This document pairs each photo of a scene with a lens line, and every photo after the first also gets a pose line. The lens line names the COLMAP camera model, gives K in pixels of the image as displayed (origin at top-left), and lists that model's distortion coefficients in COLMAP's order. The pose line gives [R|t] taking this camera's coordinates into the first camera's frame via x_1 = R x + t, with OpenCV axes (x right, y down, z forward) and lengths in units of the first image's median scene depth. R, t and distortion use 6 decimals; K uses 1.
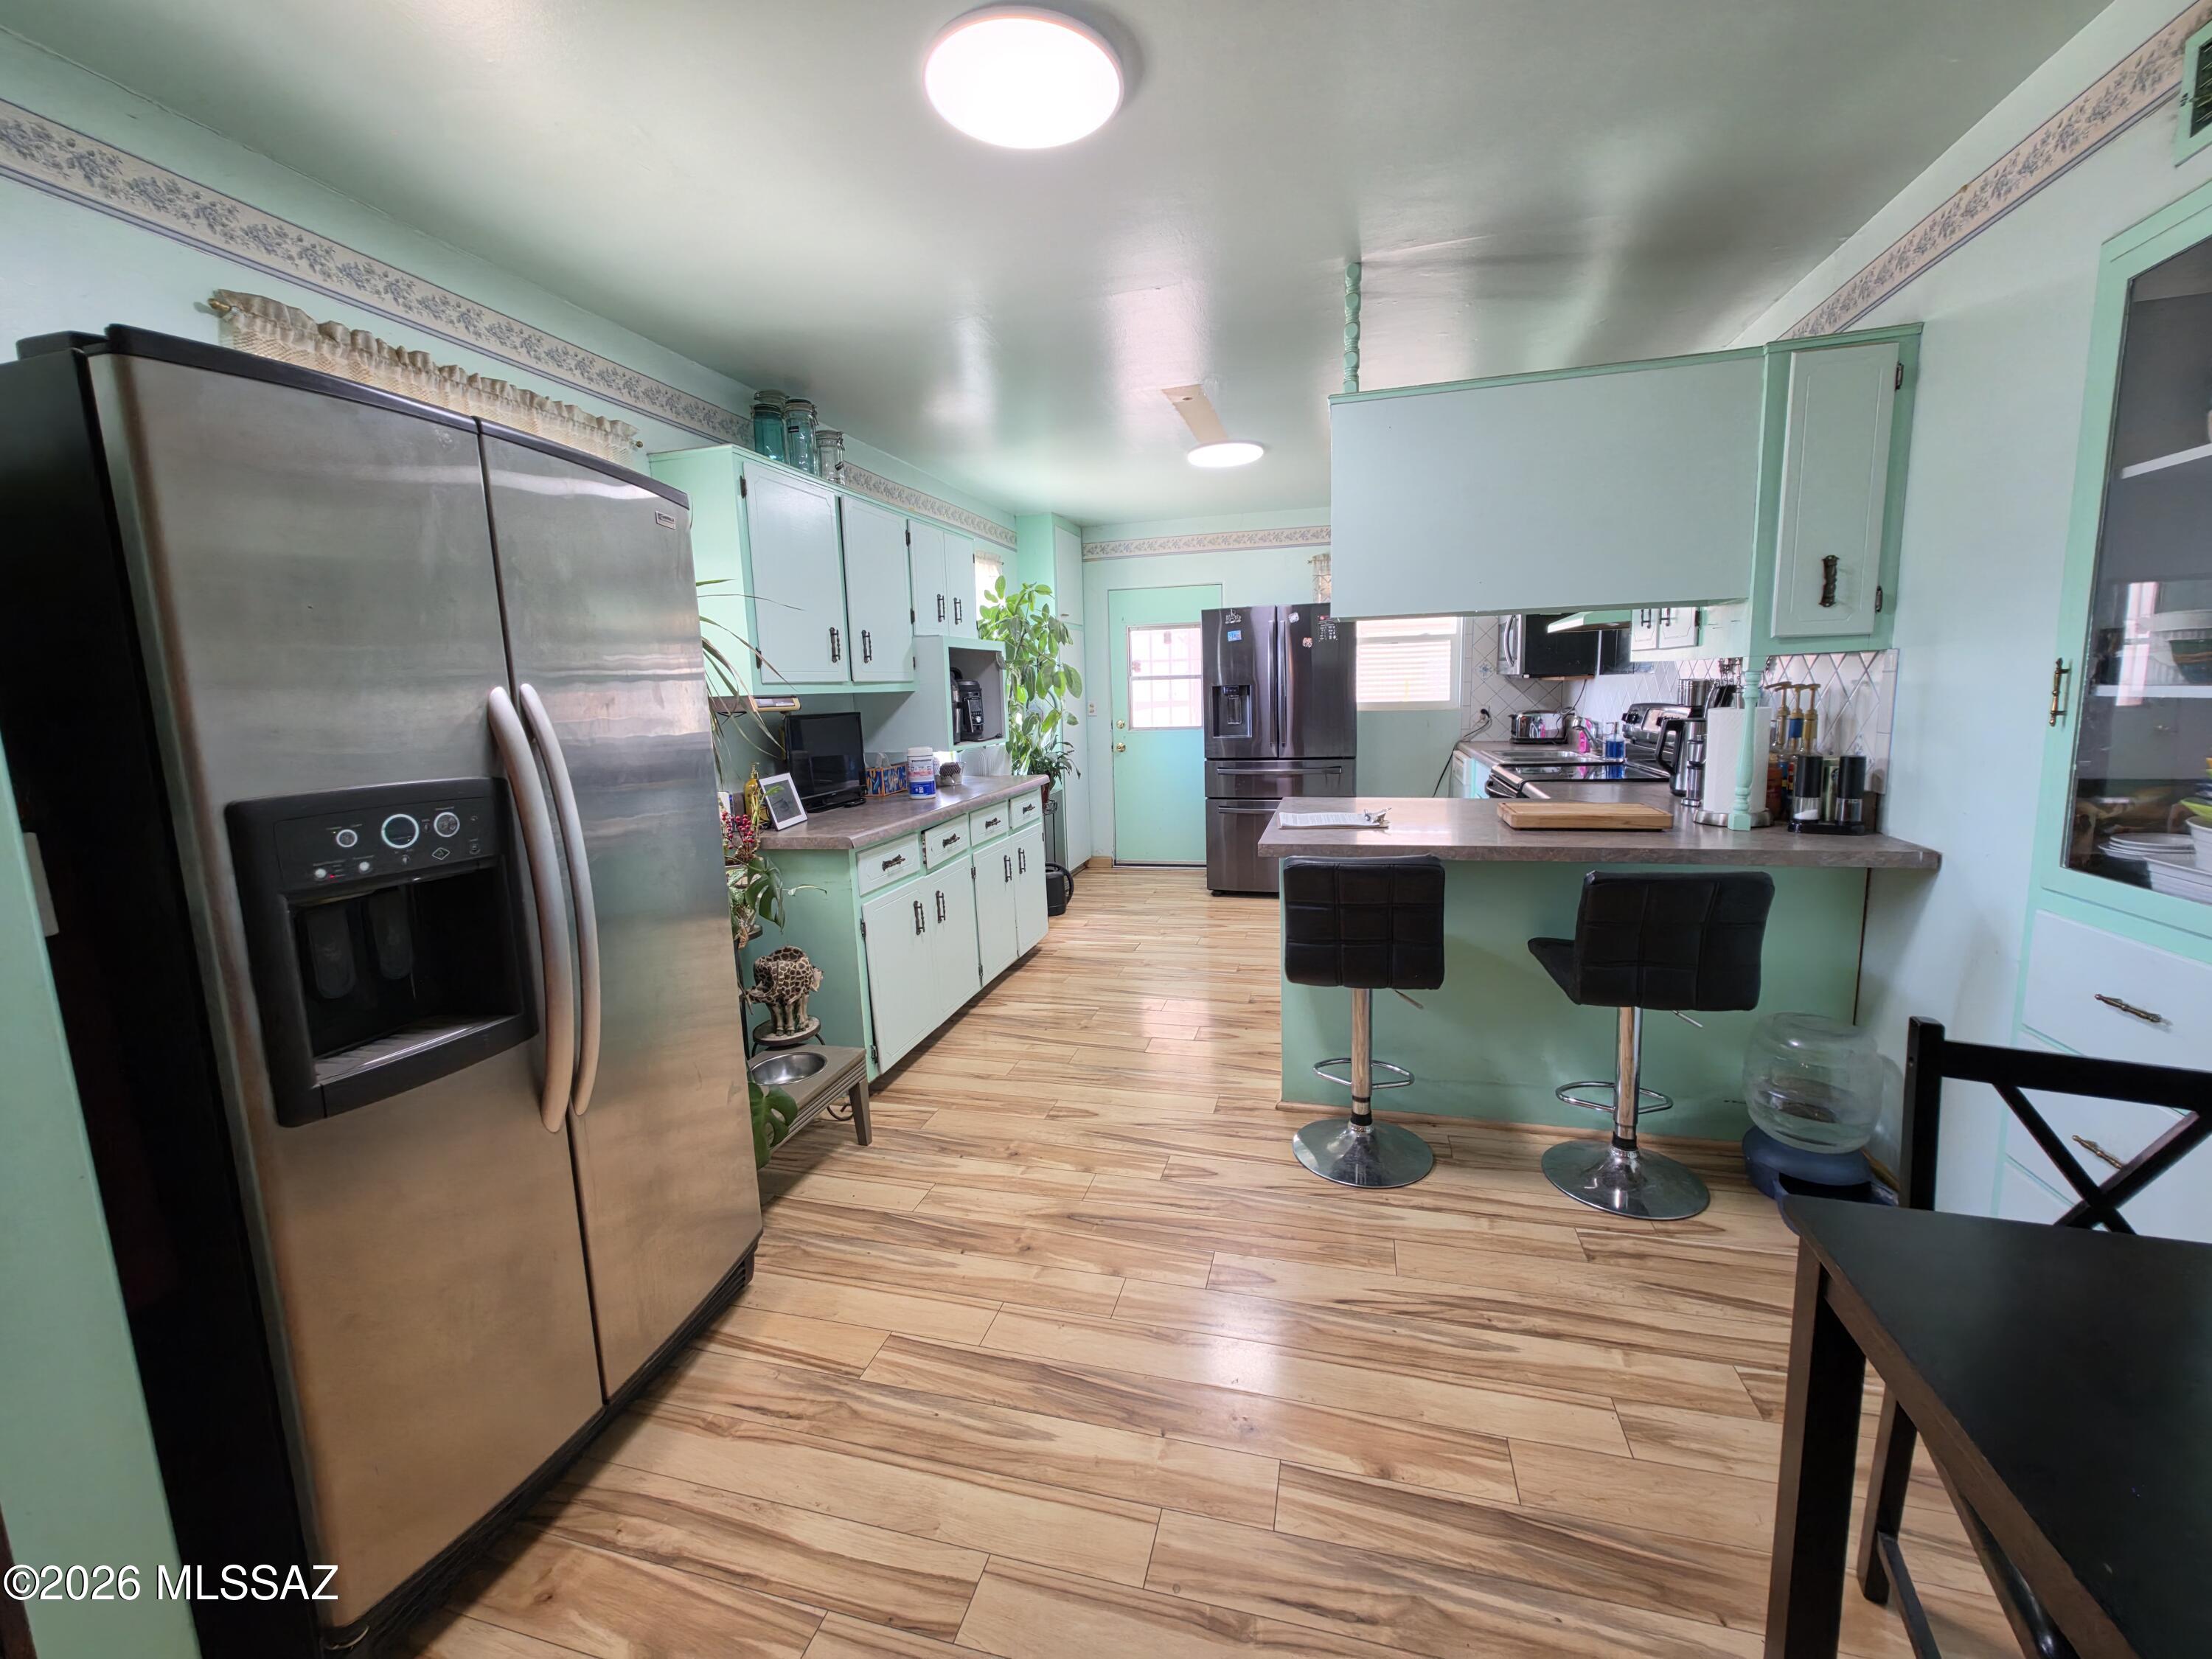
lens RADIAL K [[878.5, 0, 1111.8], [0, 878.5, 818.0], [0, 0, 1]] dist [-0.000365, -0.000203]
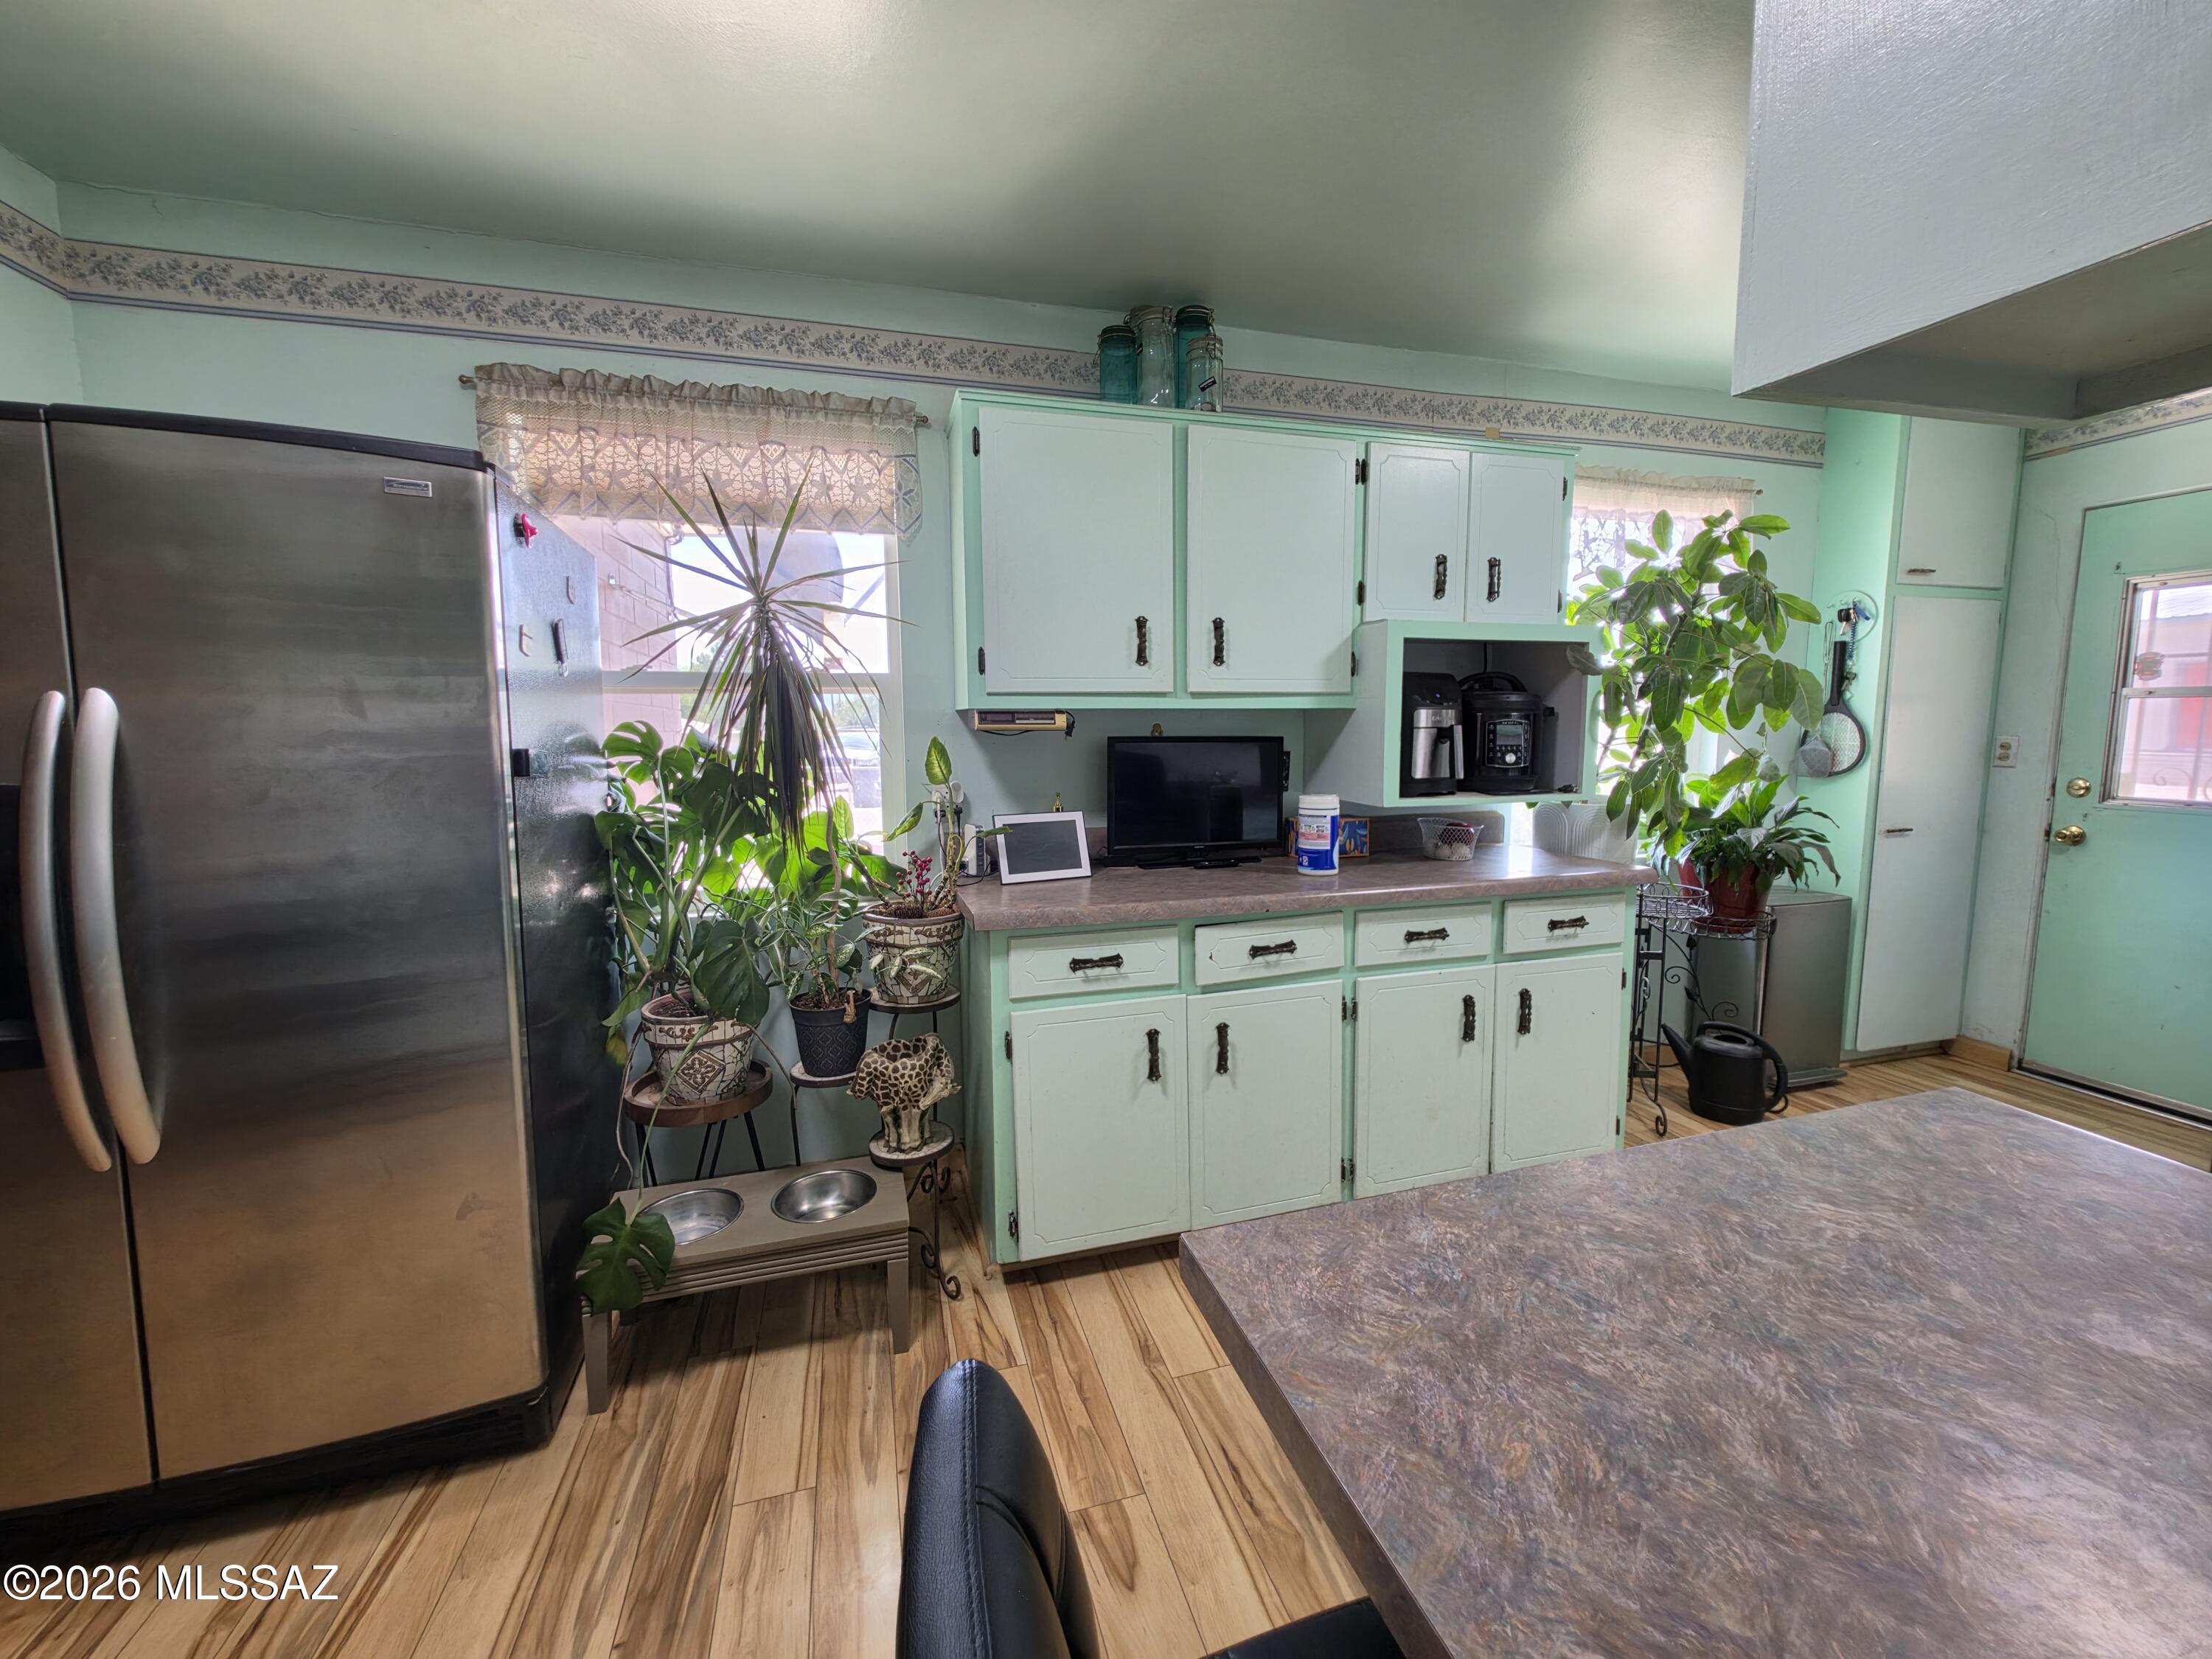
lens RADIAL K [[823.3, 0, 1096.8], [0, 823.3, 860.0], [0, 0, 1]] dist [-0.008283, -0.000069]
pose [[0.509115, 0.135419, -0.849979, 0.311762], [-0.129222, 0.988378, 0.080068, -0.088036], [0.850943, 0.069072, 0.520697, 0.792785]]
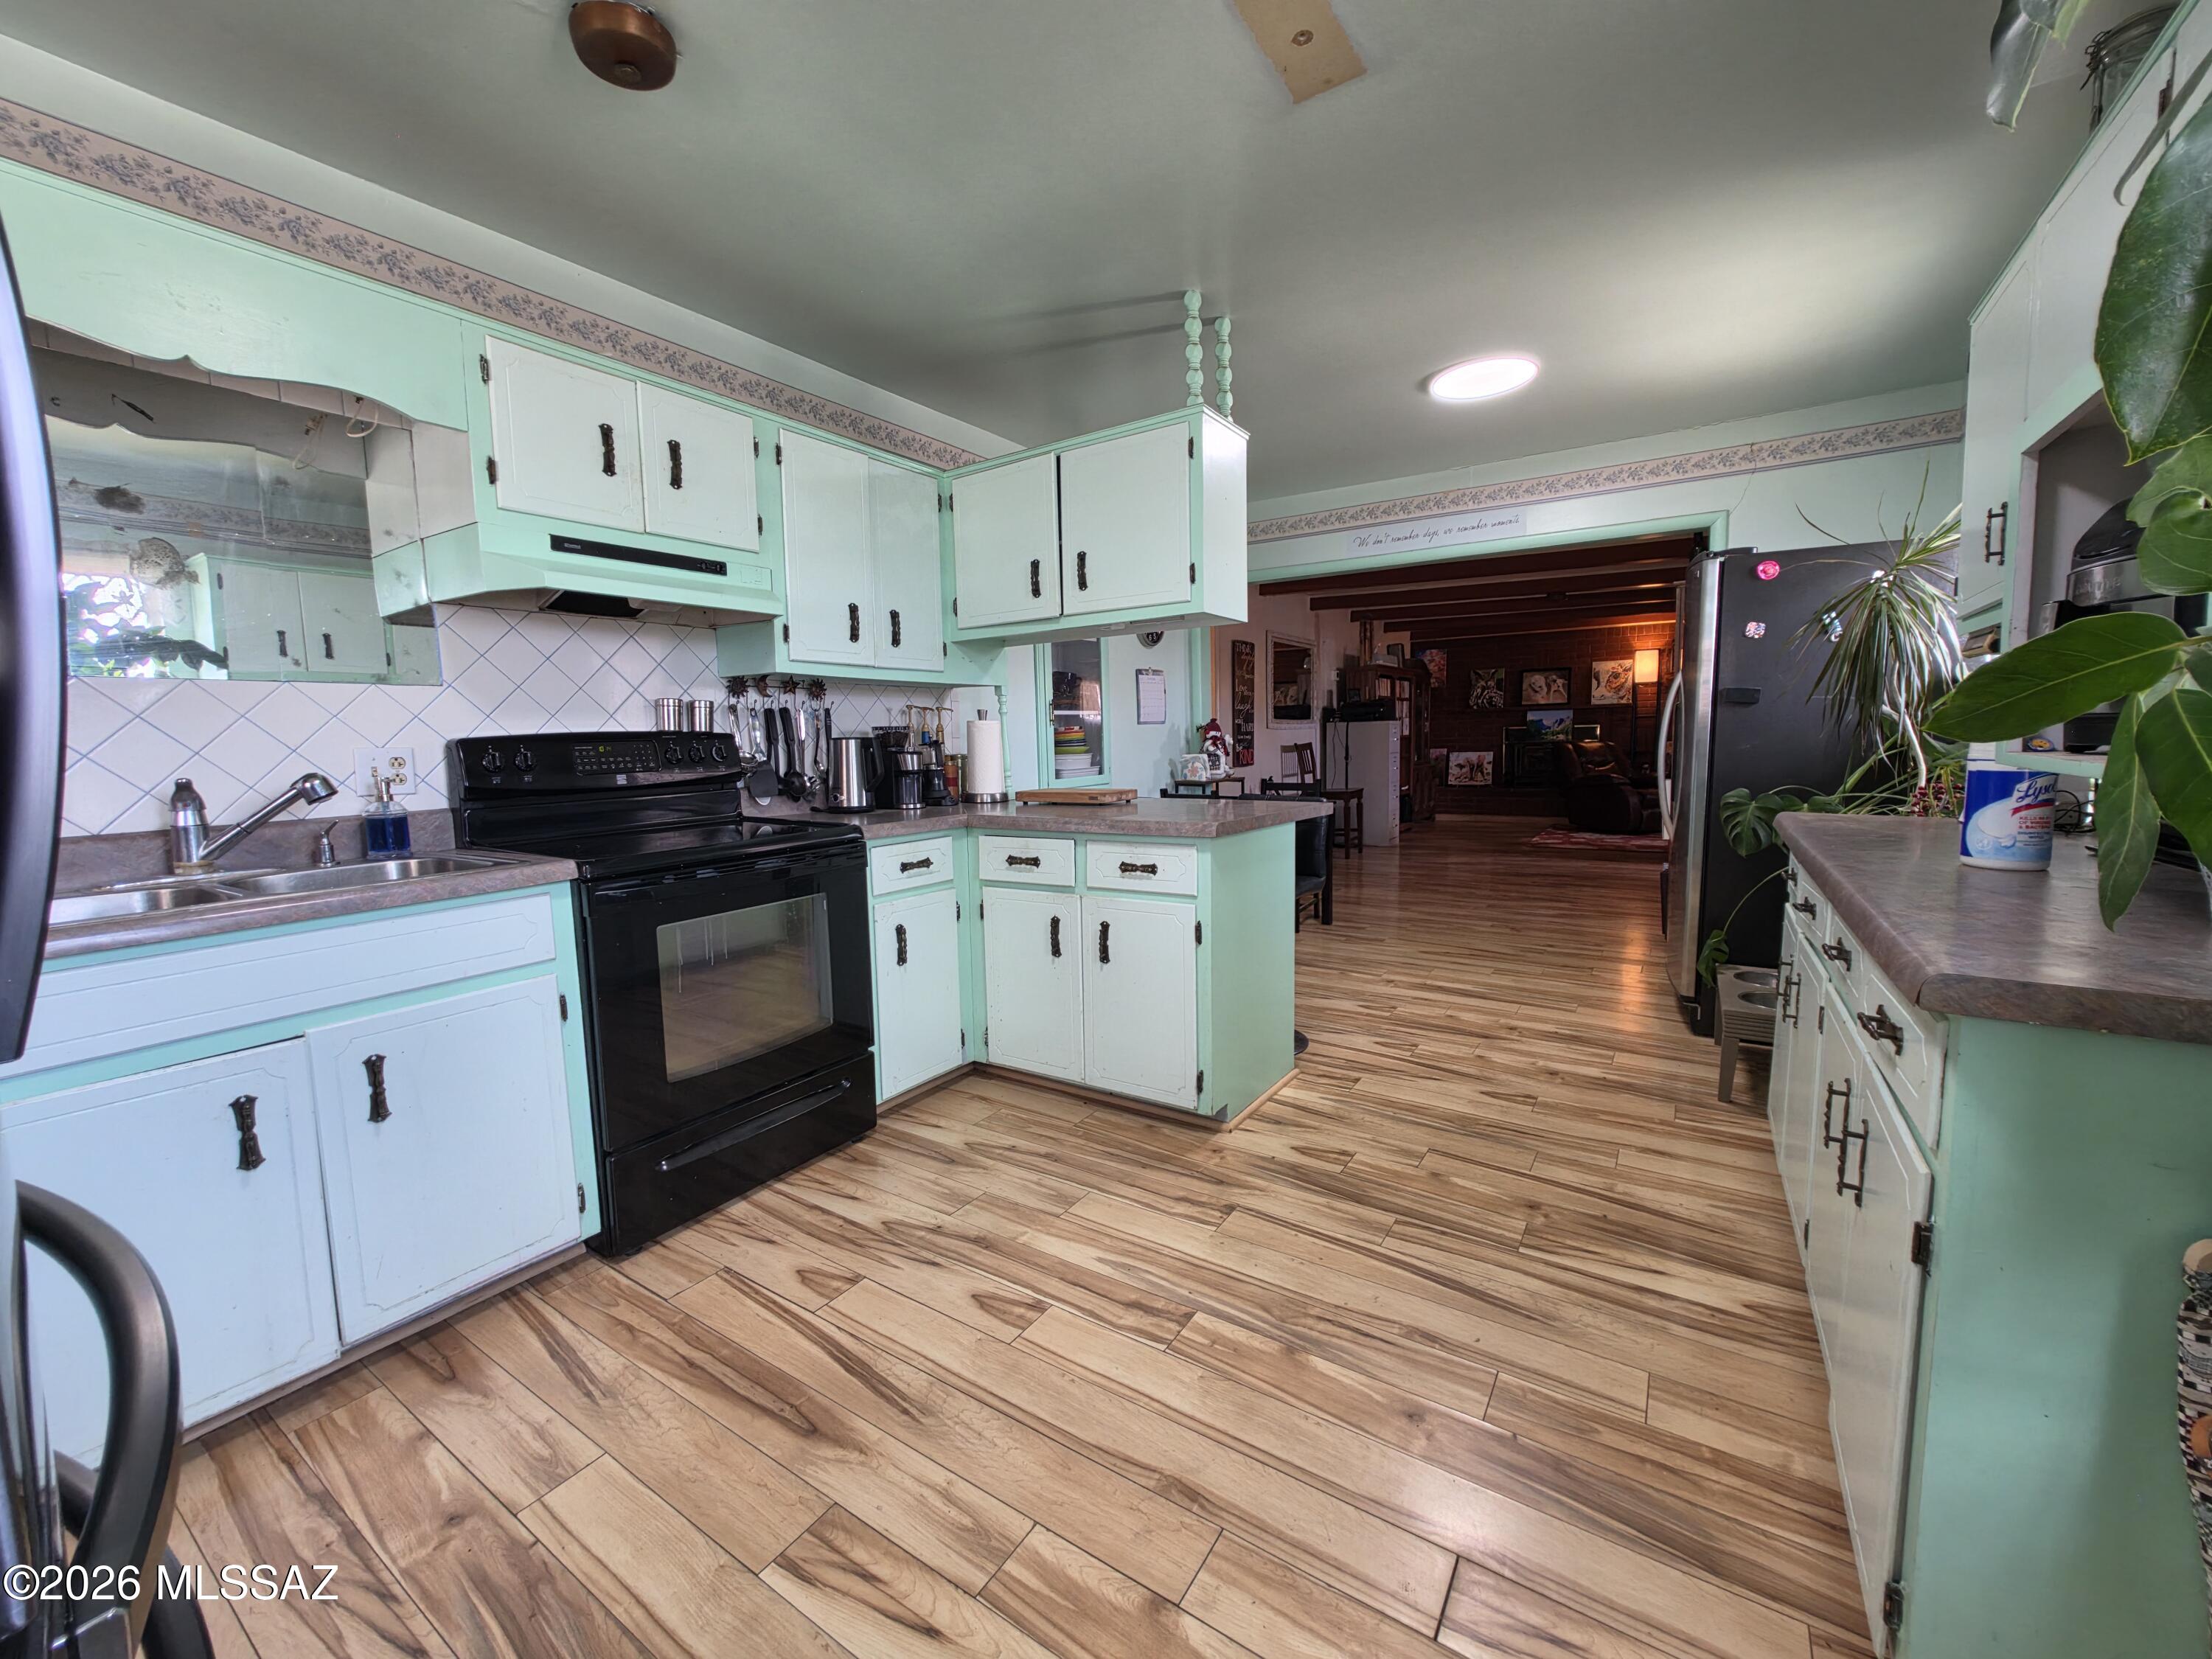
lens RADIAL K [[878.5, 0, 1111.8], [0, 878.5, 818.0], [0, 0, 1]] dist [-0.000365, -0.000203]
pose [[-0.949024, 0.017973, 0.314691, 0.067931], [0.091203, 0.971325, 0.219567, -0.244807], [-0.301721, 0.237075, -0.923450, 2.152864]]
